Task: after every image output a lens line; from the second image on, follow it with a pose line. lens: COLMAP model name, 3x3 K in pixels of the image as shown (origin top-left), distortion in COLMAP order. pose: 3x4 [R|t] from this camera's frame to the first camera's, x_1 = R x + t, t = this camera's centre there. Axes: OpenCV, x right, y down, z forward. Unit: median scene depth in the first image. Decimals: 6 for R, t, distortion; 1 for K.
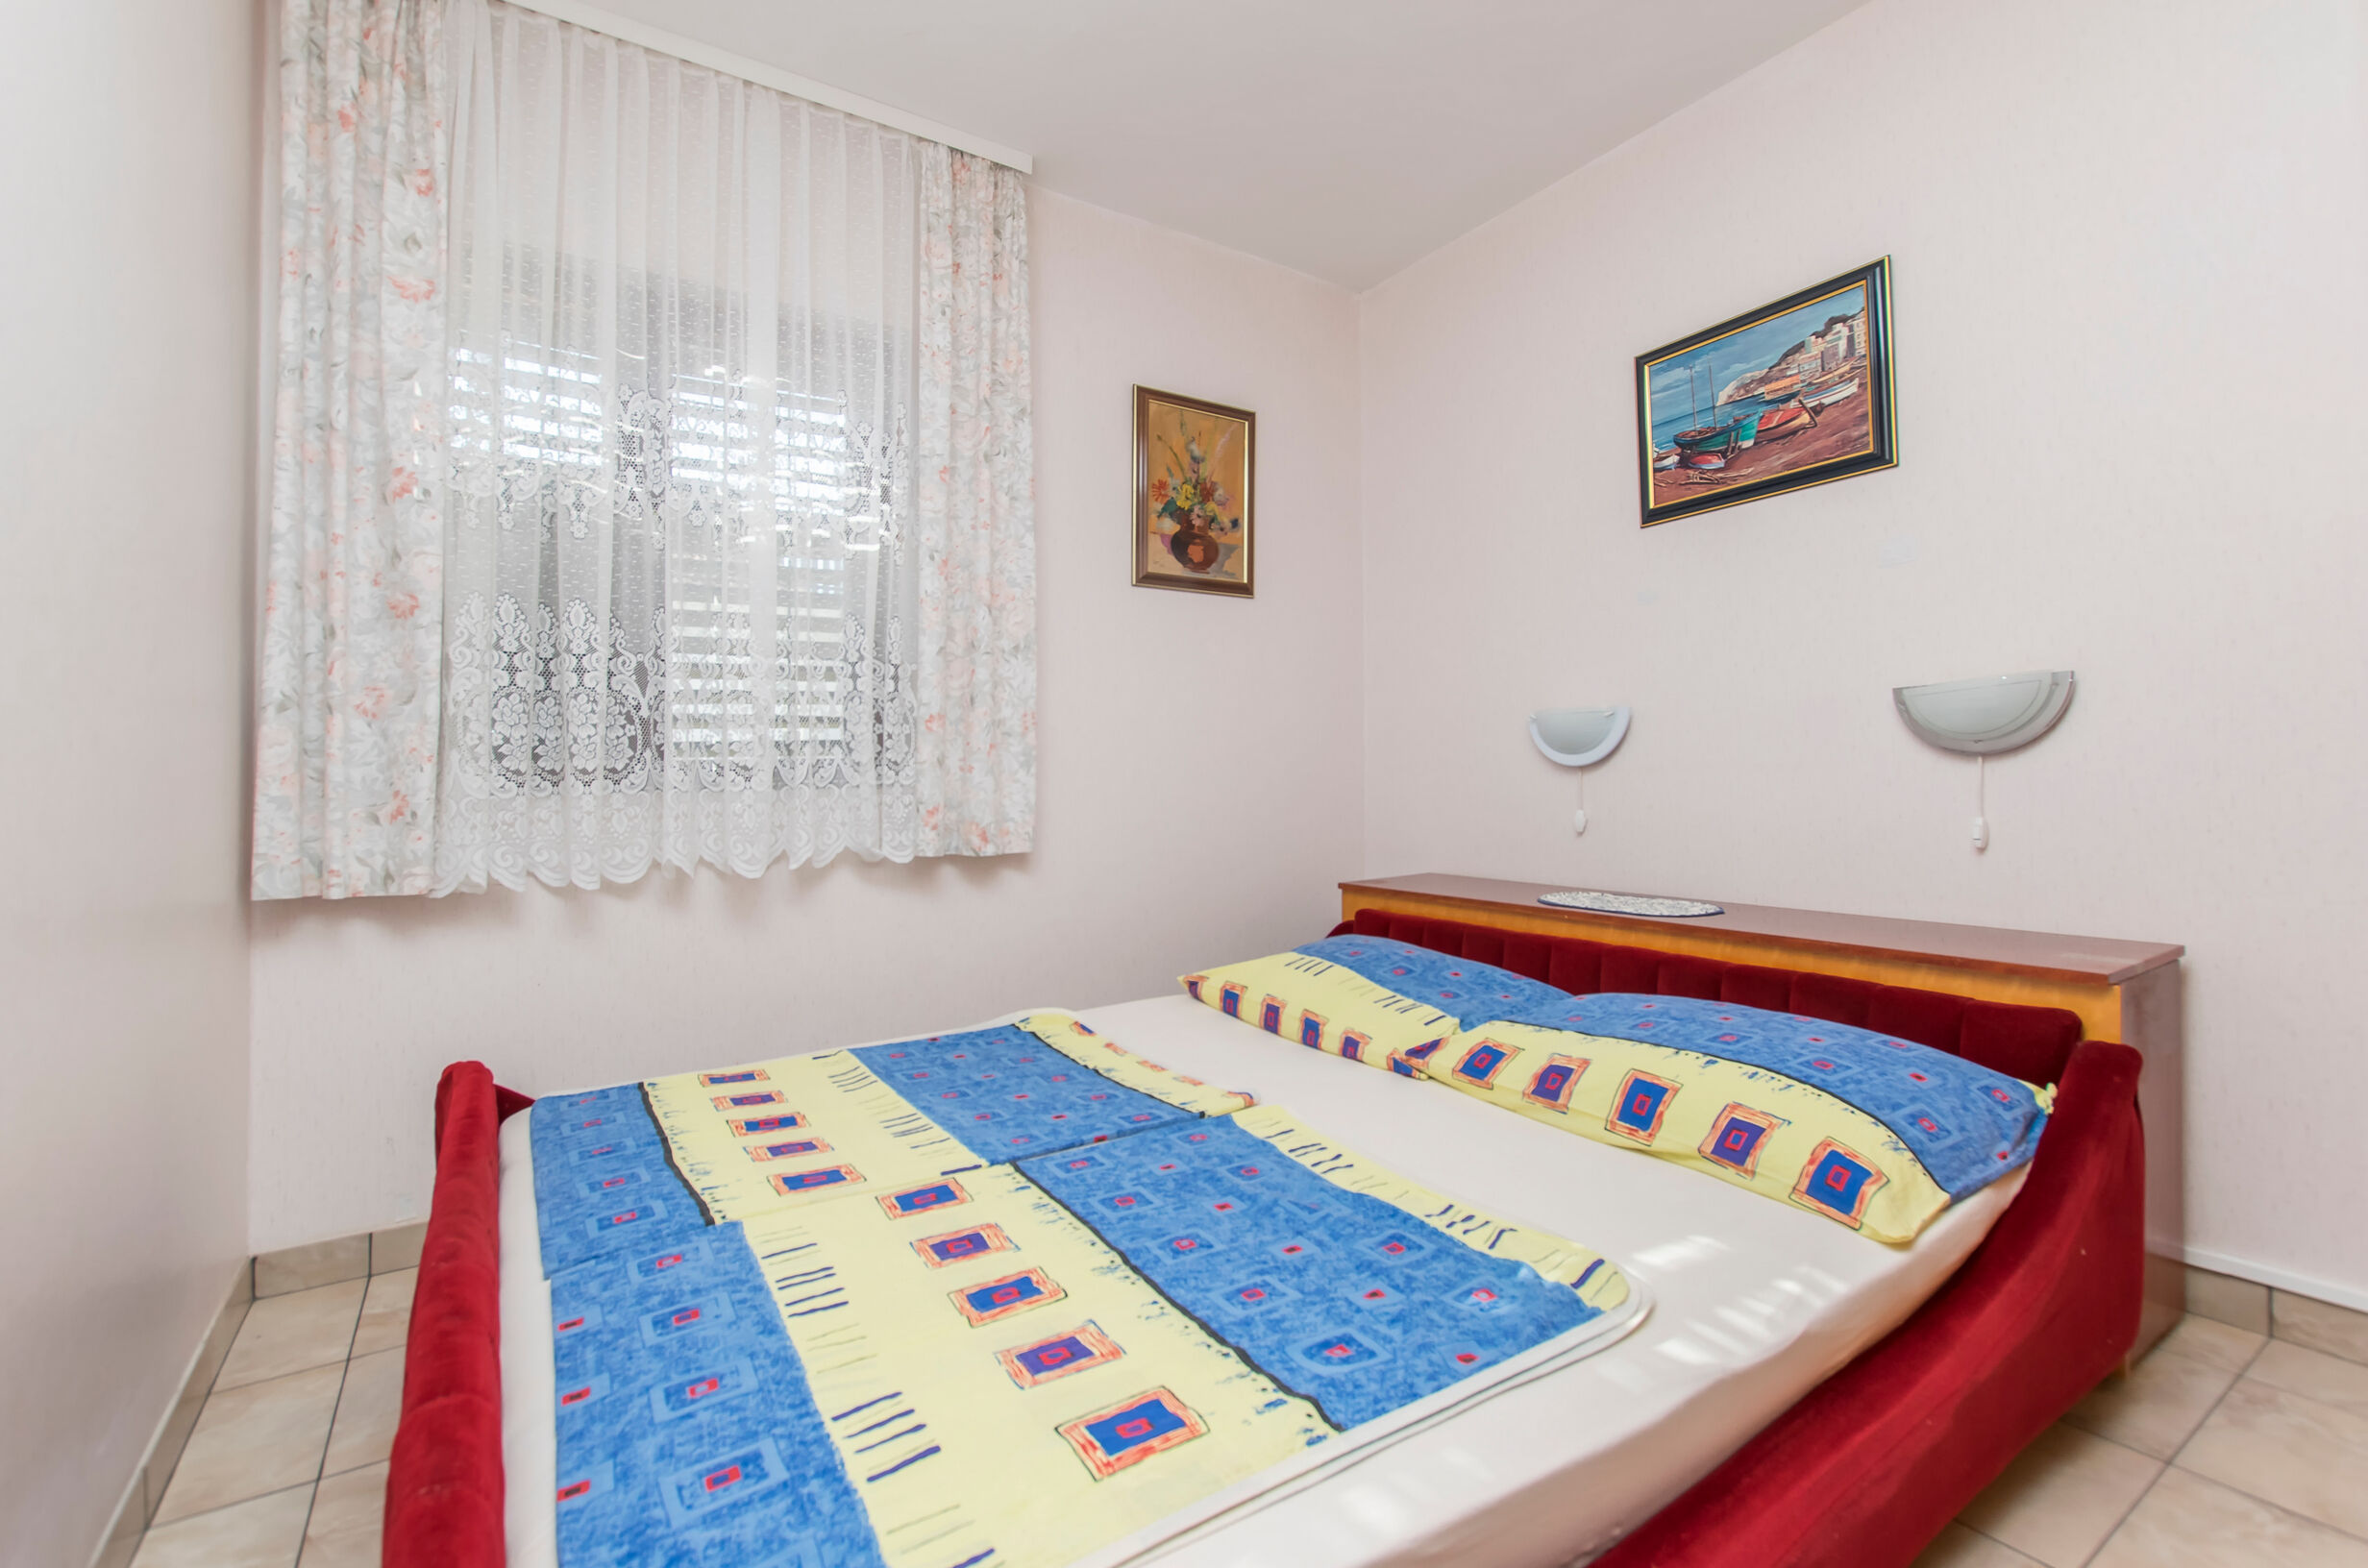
lens RADIAL K [[1057.3, 0, 1184.0], [0, 1057.3, 784.0], [0, 0, 1]] dist [0.000555, -0.000141]
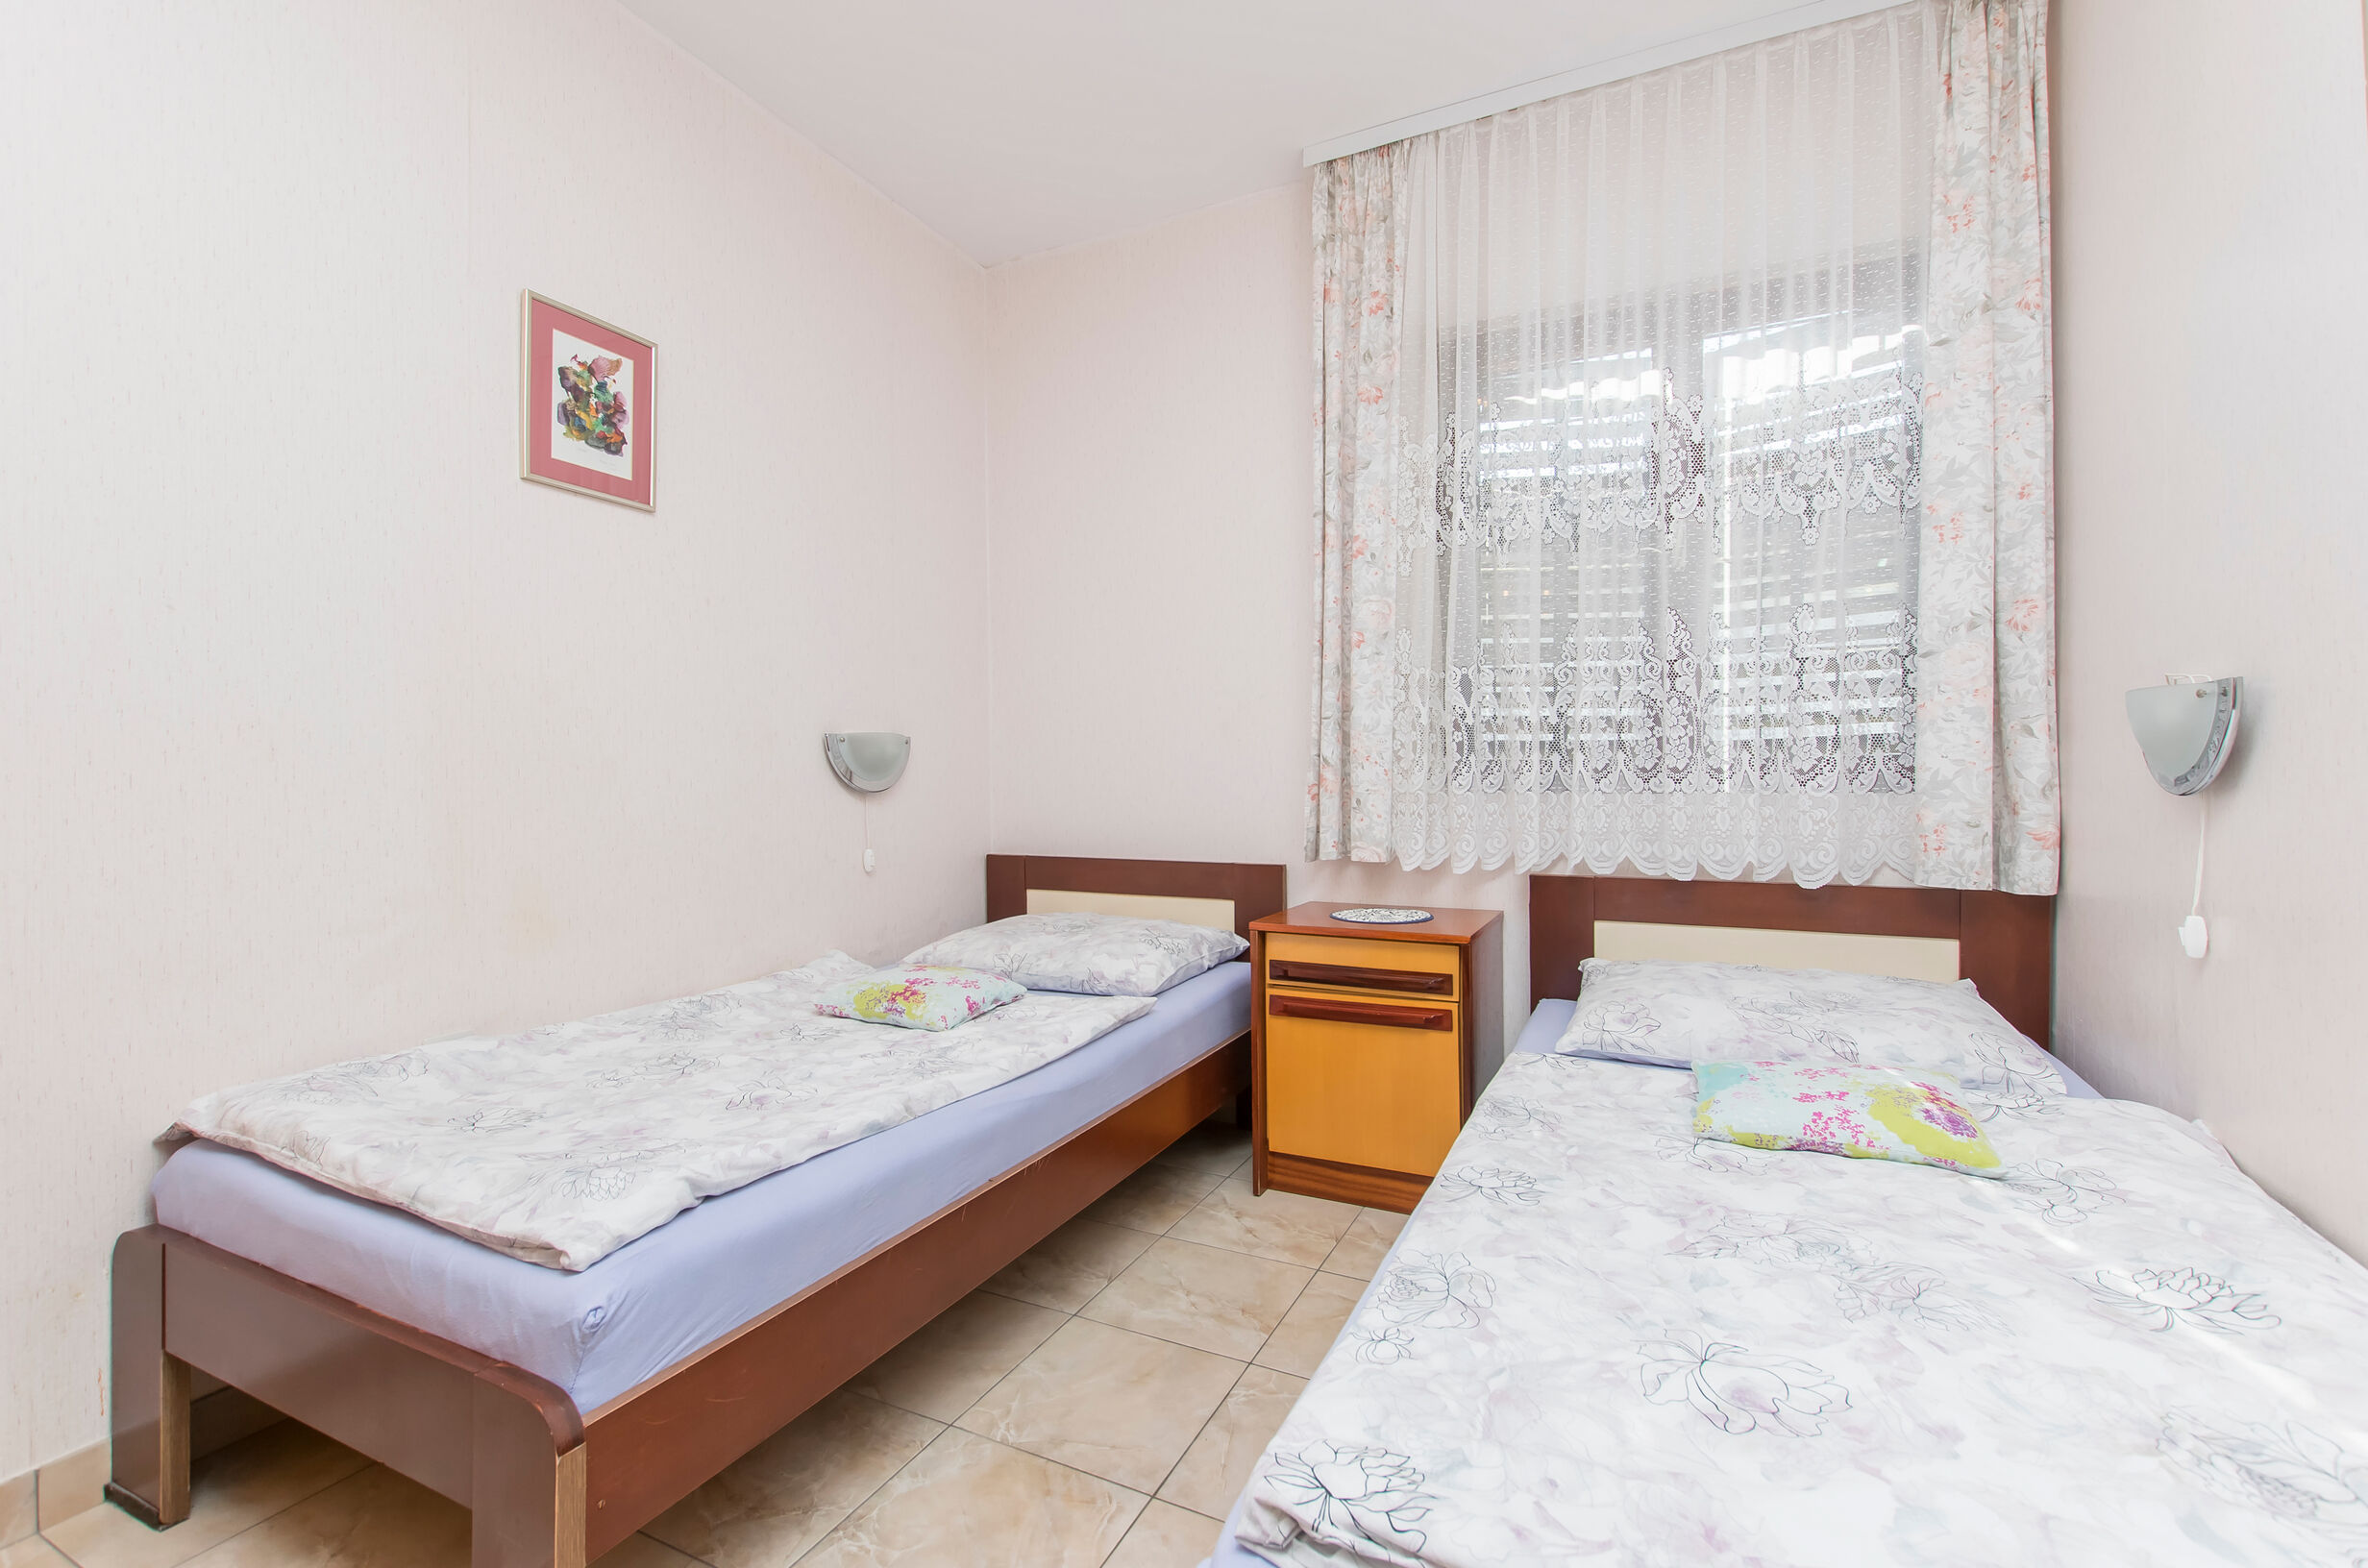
lens RADIAL K [[1026.2, 0, 1184.0], [0, 1026.2, 784.0], [0, 0, 1]] dist [0.009044, -0.004411]
pose [[0.526484, 0.021512, -0.849913, 0.176076], [-0.019682, 0.999720, 0.013112, -0.005958], [0.849957, 0.009825, 0.526760, 0.121789]]
